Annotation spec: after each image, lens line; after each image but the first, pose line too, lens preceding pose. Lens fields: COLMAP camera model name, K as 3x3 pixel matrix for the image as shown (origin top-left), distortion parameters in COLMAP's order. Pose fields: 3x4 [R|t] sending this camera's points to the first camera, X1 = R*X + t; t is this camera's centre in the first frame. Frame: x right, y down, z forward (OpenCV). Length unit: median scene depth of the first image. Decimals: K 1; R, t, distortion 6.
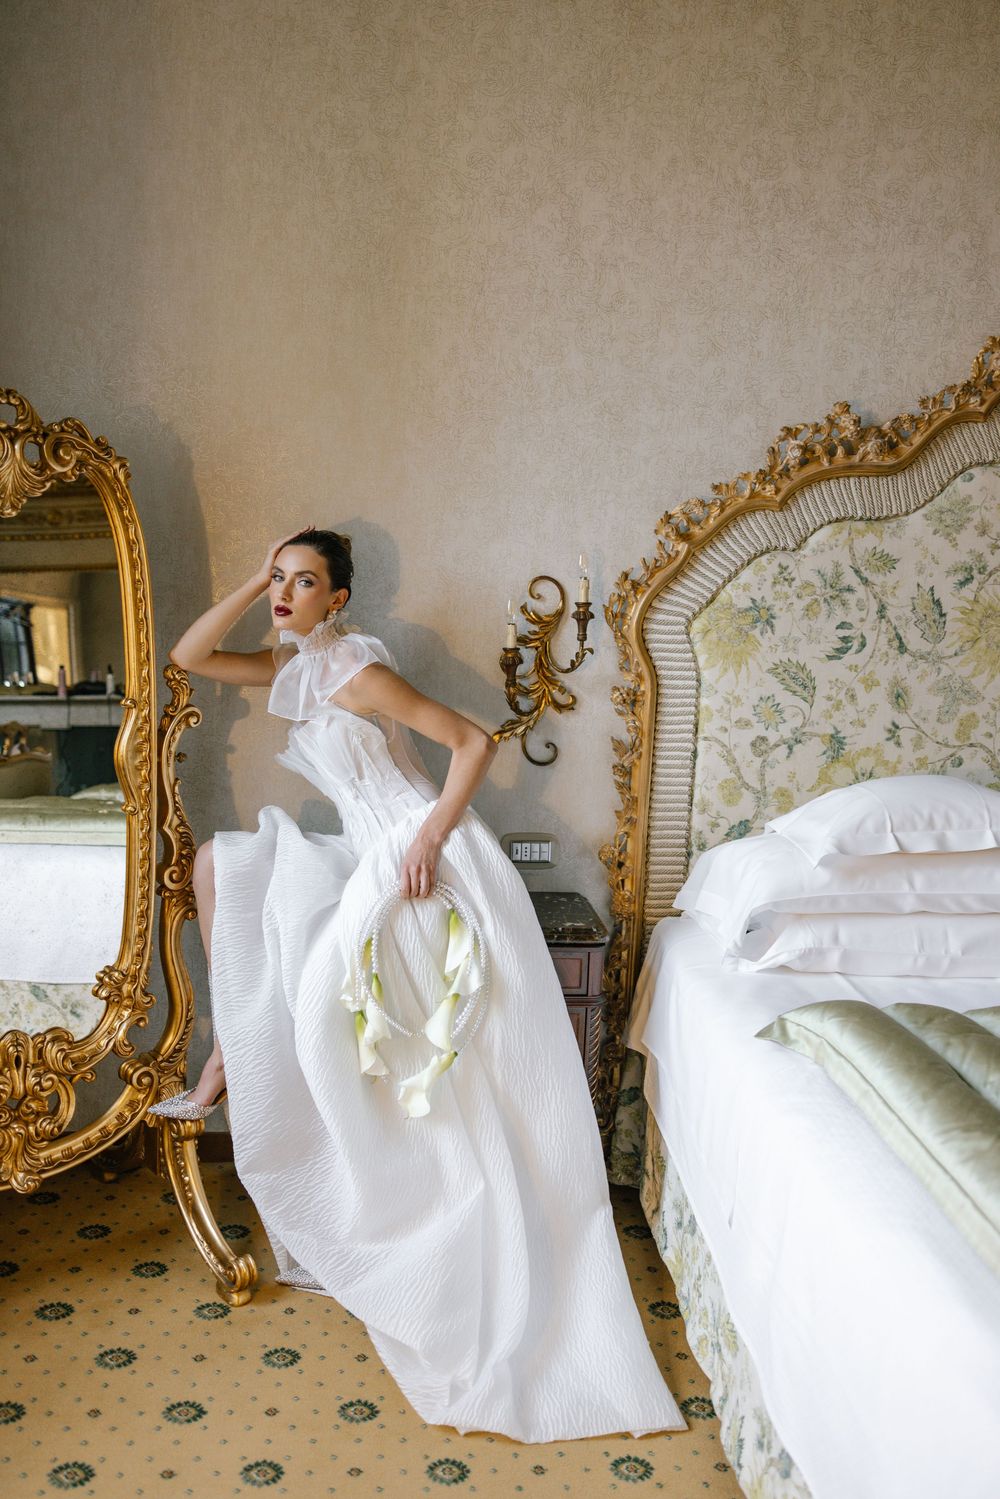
lens RADIAL K [[1127.3, 0, 501.3], [0, 1127.3, 757.1], [0, 0, 1]] dist [0.003371, 0.002154]
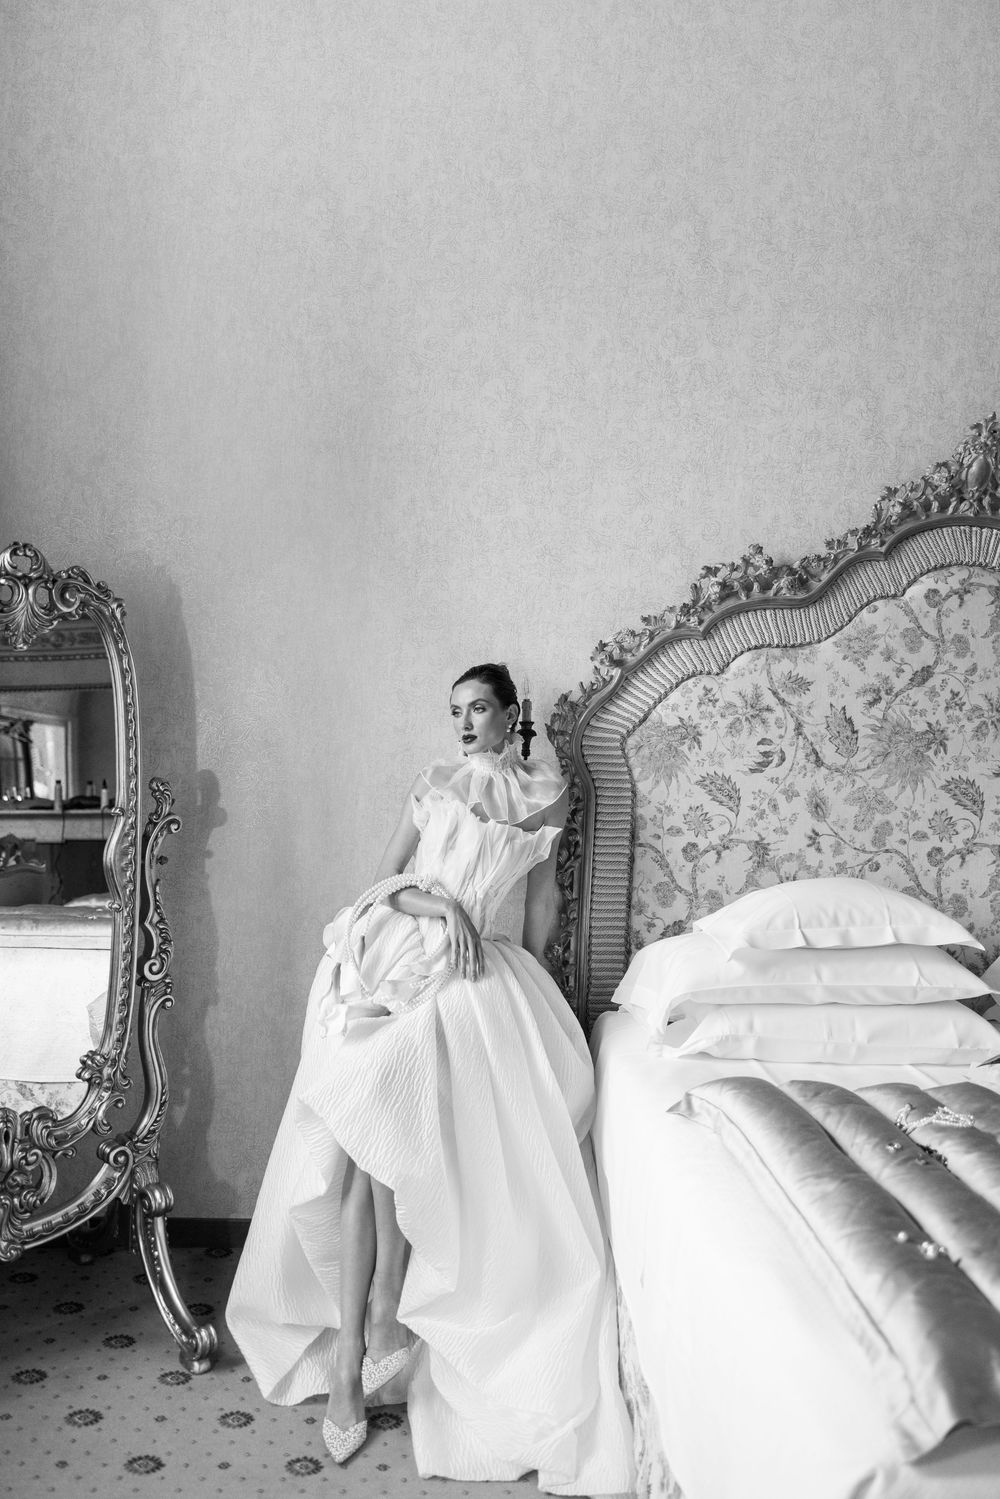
lens RADIAL K [[1258.1, 0, 498.8], [0, 1258.1, 742.8], [0, 0, 1]] dist [-0.003997, 0.024972]
pose [[0.999489, -0.002409, -0.031889, 0.086253], [-0.001173, 0.993726, -0.111835, 0.022527], [0.031958, 0.111815, 0.993215, -0.232923]]
